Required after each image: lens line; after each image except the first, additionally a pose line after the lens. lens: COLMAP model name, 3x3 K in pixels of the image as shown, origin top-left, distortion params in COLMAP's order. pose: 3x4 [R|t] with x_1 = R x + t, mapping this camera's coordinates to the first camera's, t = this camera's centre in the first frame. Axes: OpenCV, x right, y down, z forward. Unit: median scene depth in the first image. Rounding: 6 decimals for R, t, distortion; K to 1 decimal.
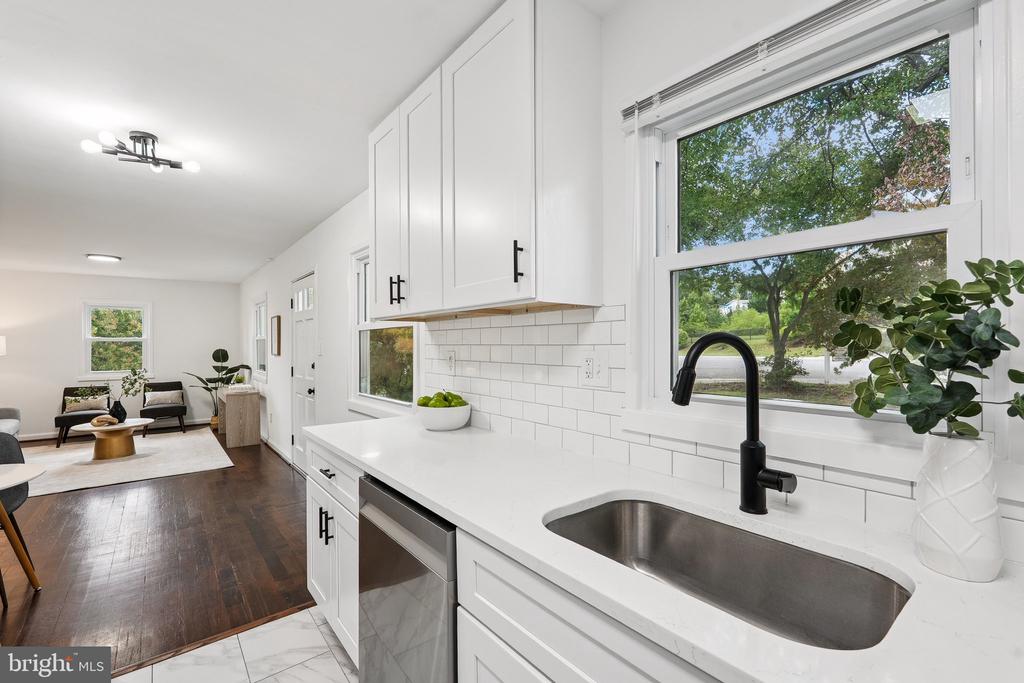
lens RADIAL K [[455.3, 0, 512.0], [0, 455.3, 341.5], [0, 0, 1]] dist [-0.000485, -0.000163]
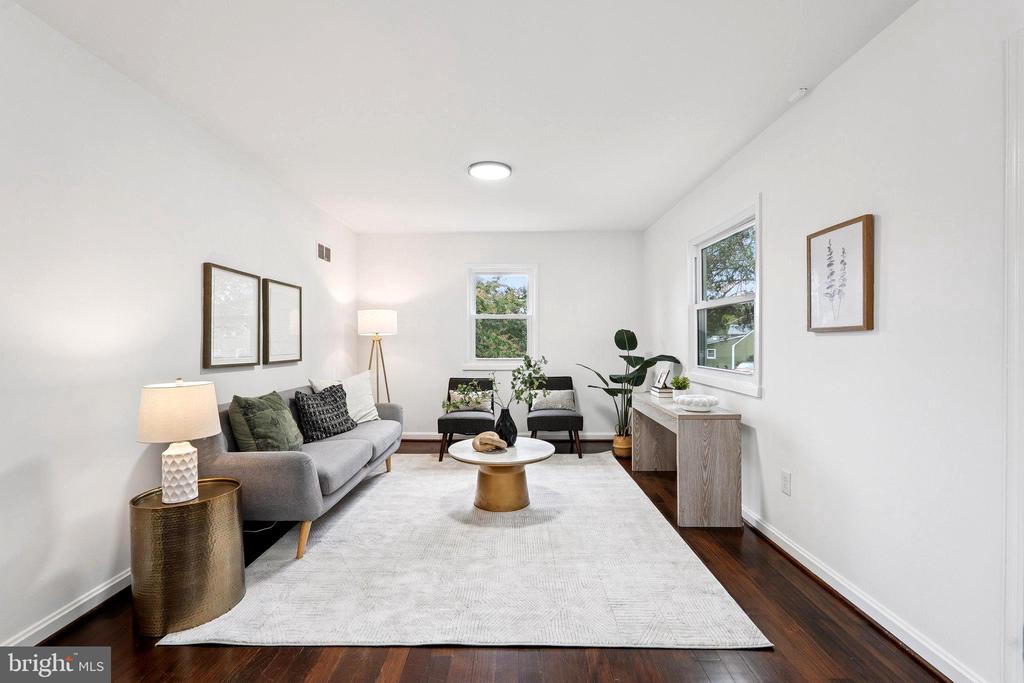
lens RADIAL K [[455.3, 0, 512.0], [0, 455.3, 341.5], [0, 0, 1]] dist [-0.000485, -0.000163]
pose [[0.781091, 0.010541, -0.624329, -0.418720], [-0.003567, 0.999917, 0.012419, 0.029779], [0.624407, -0.007473, 0.781063, 0.462675]]
